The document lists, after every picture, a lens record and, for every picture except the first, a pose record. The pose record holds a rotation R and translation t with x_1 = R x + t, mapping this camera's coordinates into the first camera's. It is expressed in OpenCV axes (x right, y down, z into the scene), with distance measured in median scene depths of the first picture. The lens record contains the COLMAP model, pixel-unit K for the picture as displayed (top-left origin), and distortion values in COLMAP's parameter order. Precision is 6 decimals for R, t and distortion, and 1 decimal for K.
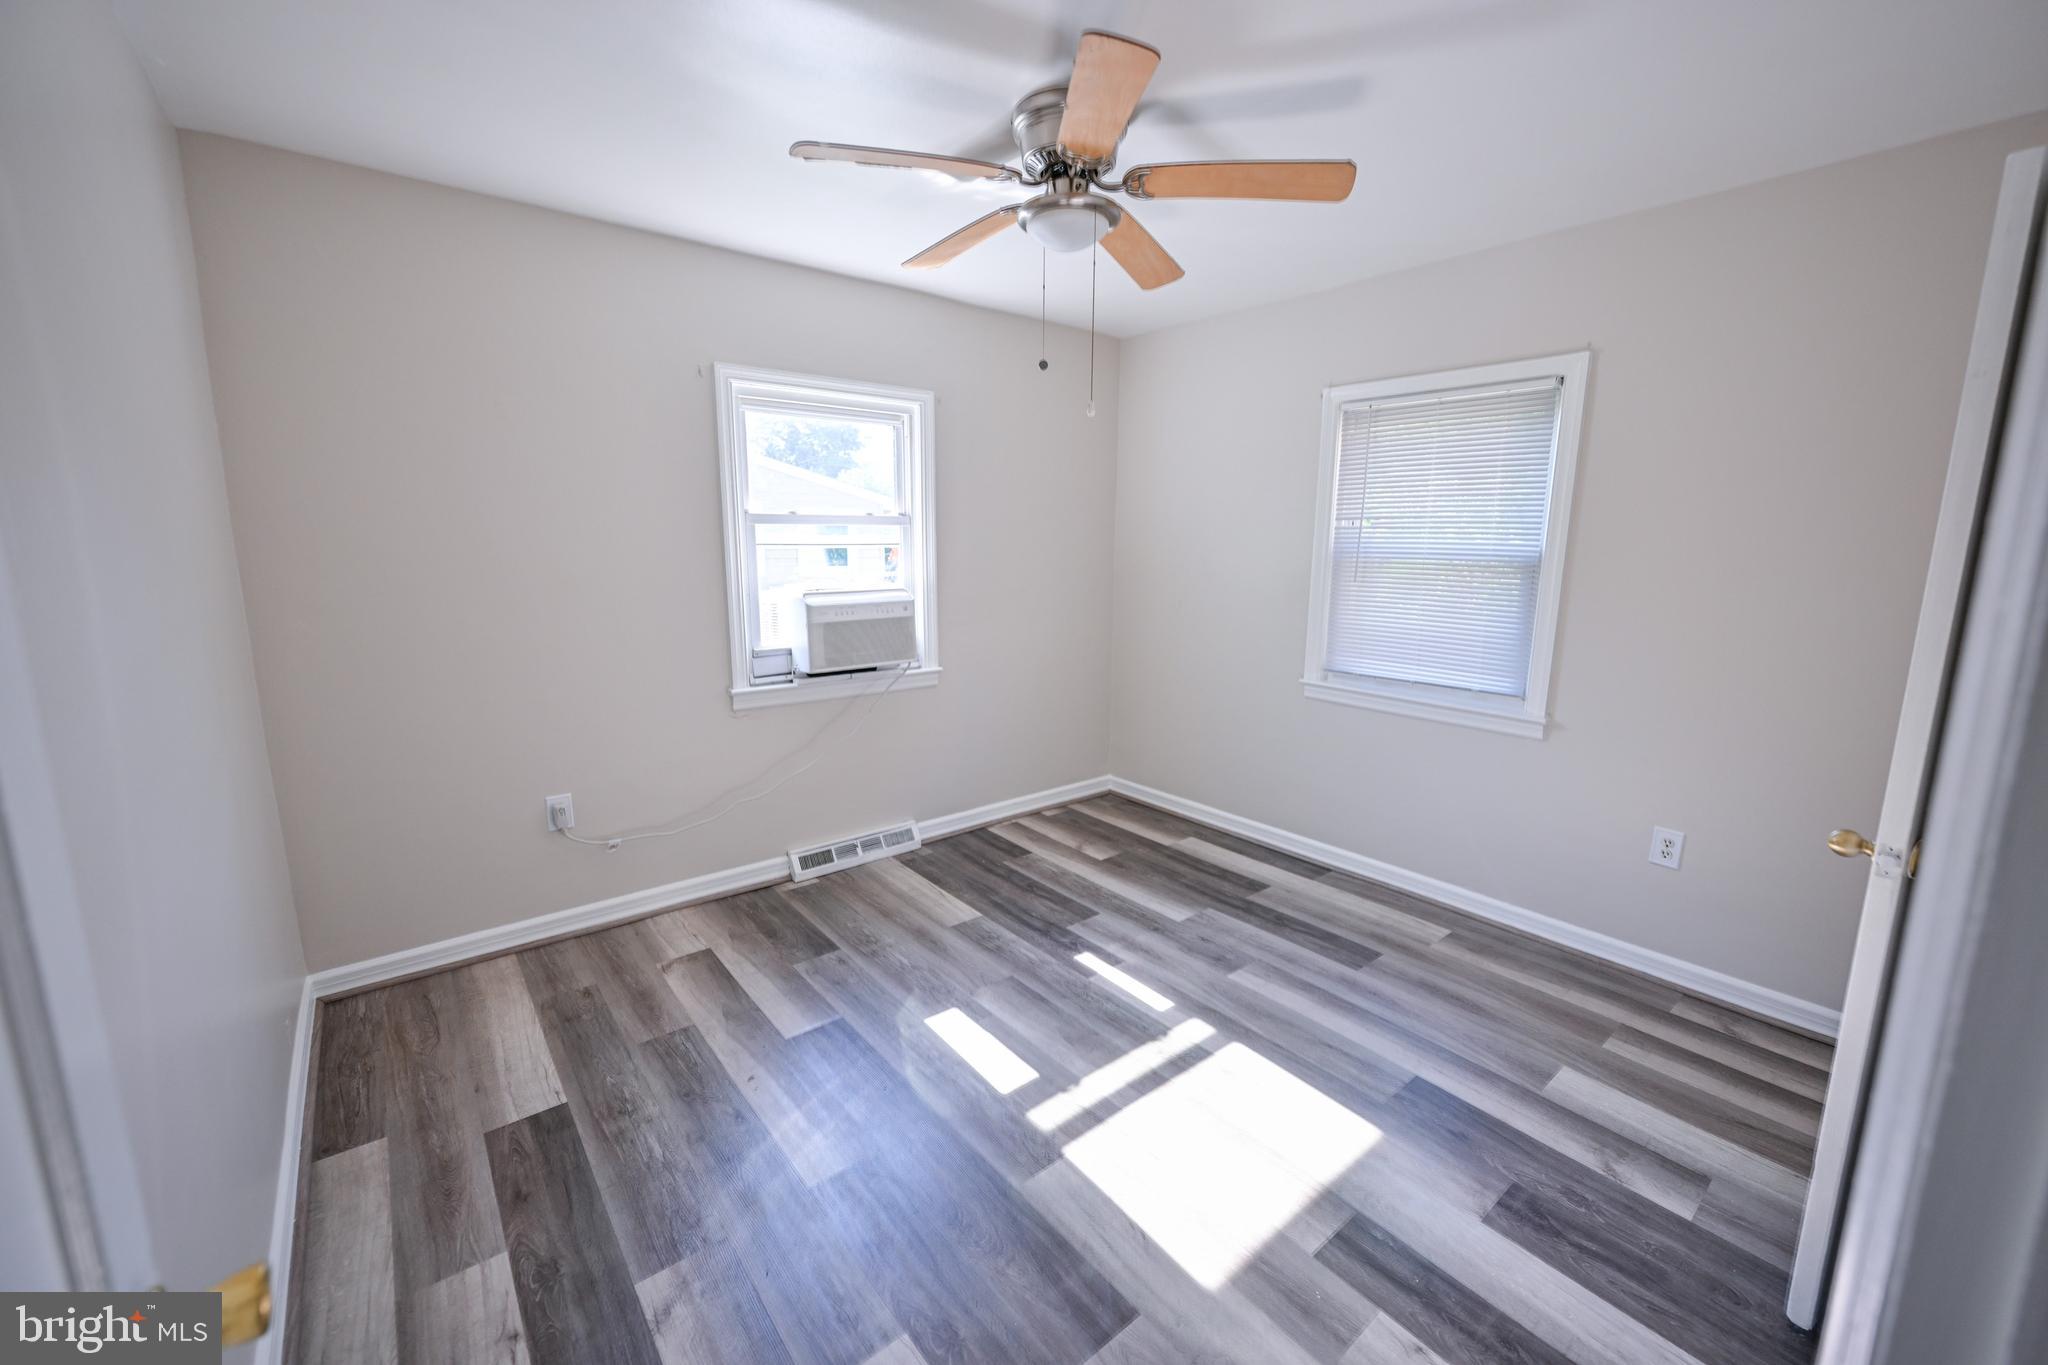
lens RADIAL K [[812.9, 0, 1027.3], [0, 812.9, 683.5], [0, 0, 1]] dist [-0.000413, -0.000234]
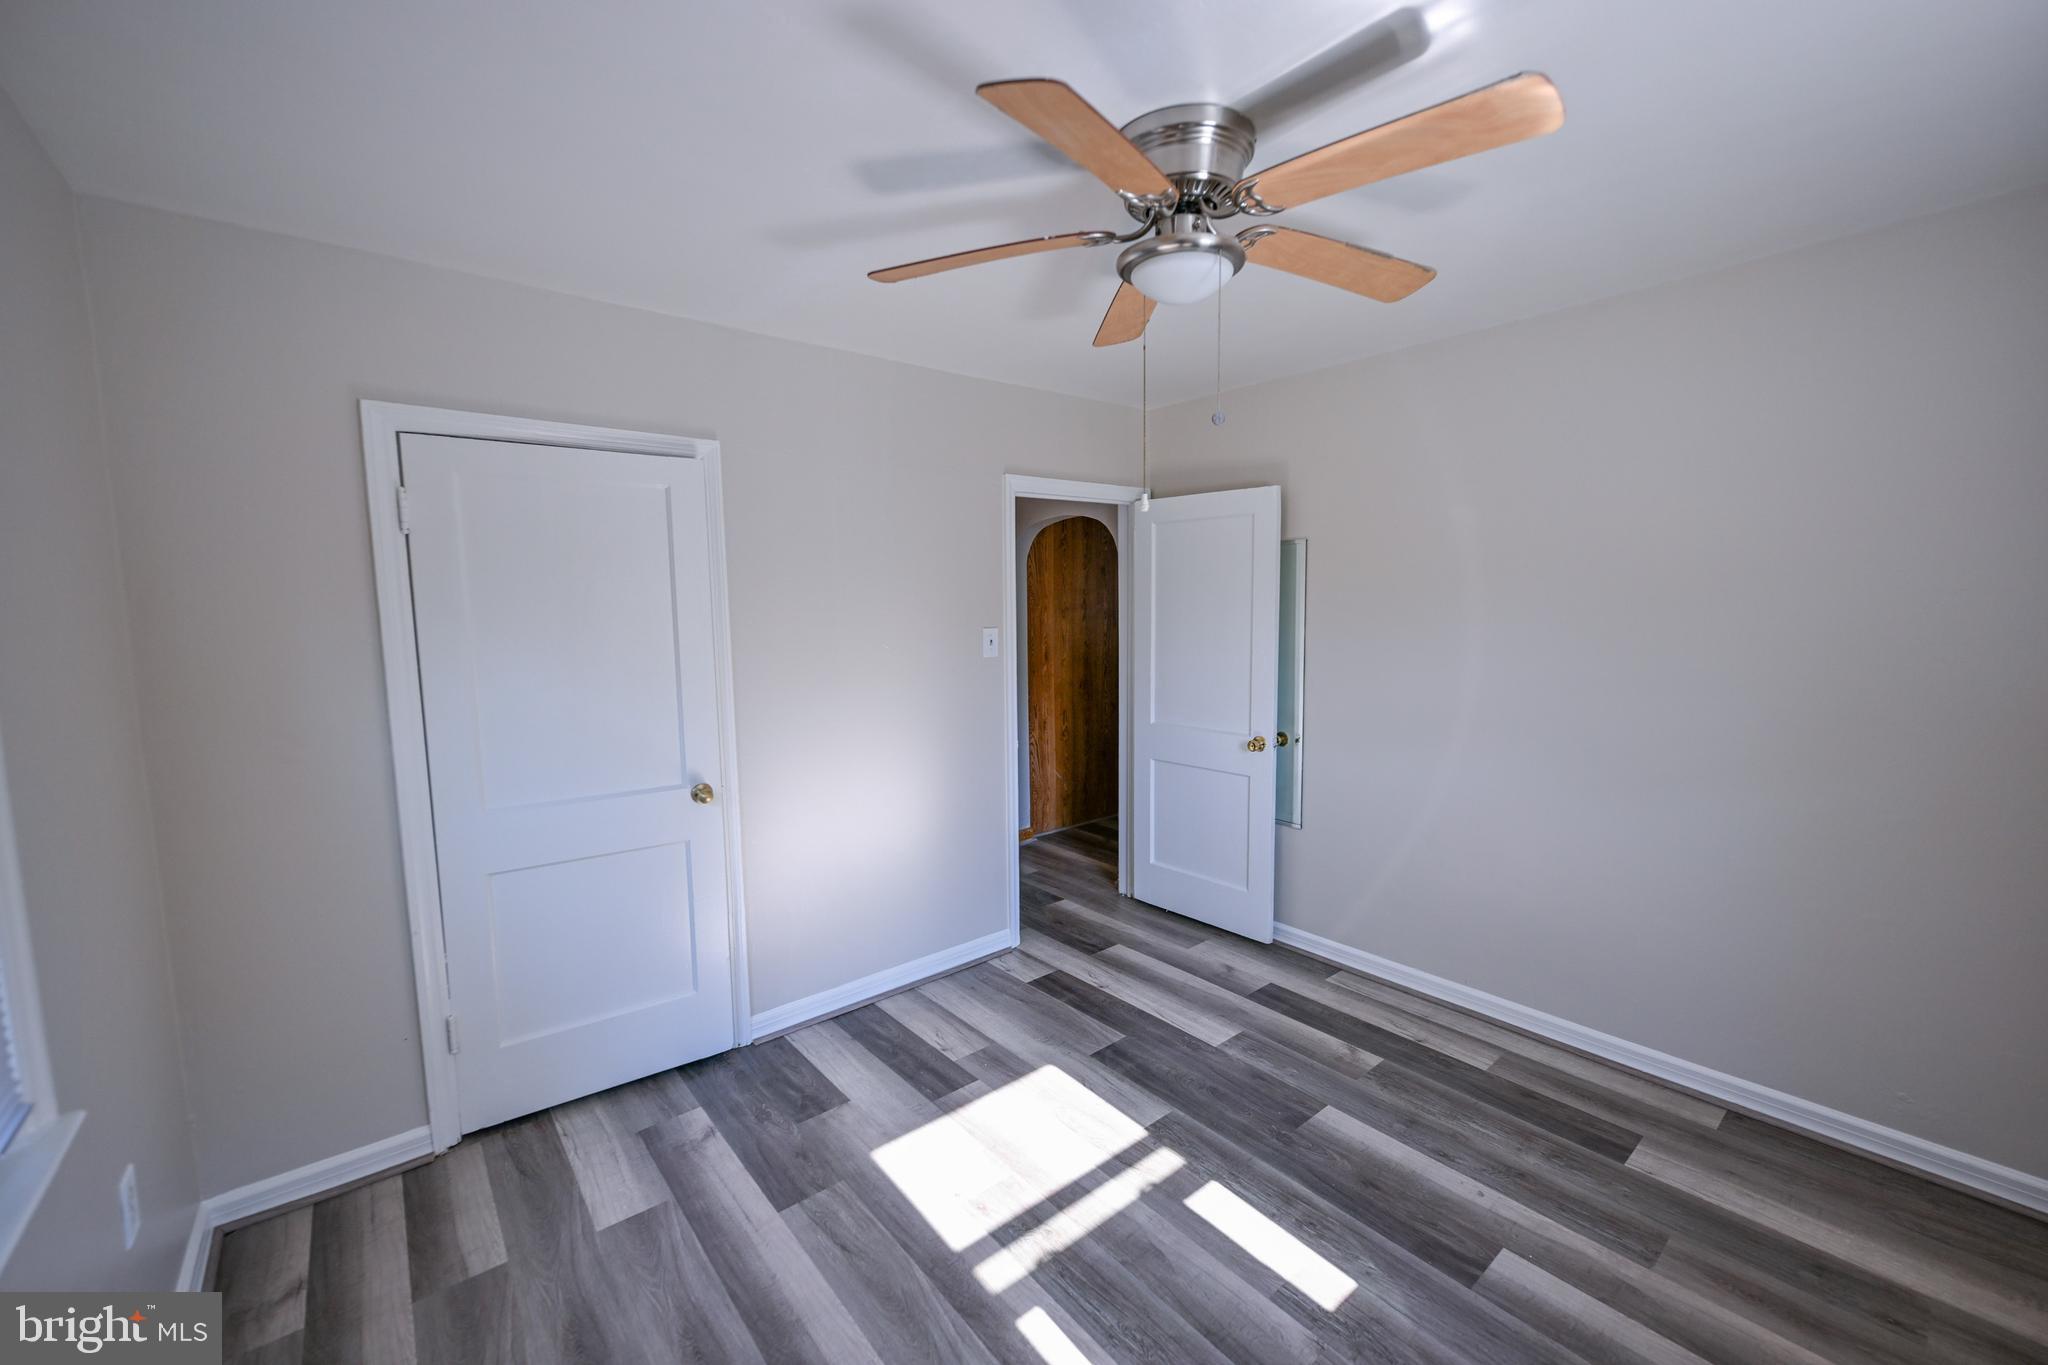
lens RADIAL K [[812.9, 0, 1027.3], [0, 812.9, 683.5], [0, 0, 1]] dist [-0.000413, -0.000234]
pose [[-0.999965, 0.005220, -0.006584, 0.214173], [0.003149, 0.959324, 0.282291, -0.391816], [0.007790, 0.282261, -0.959306, 1.873335]]
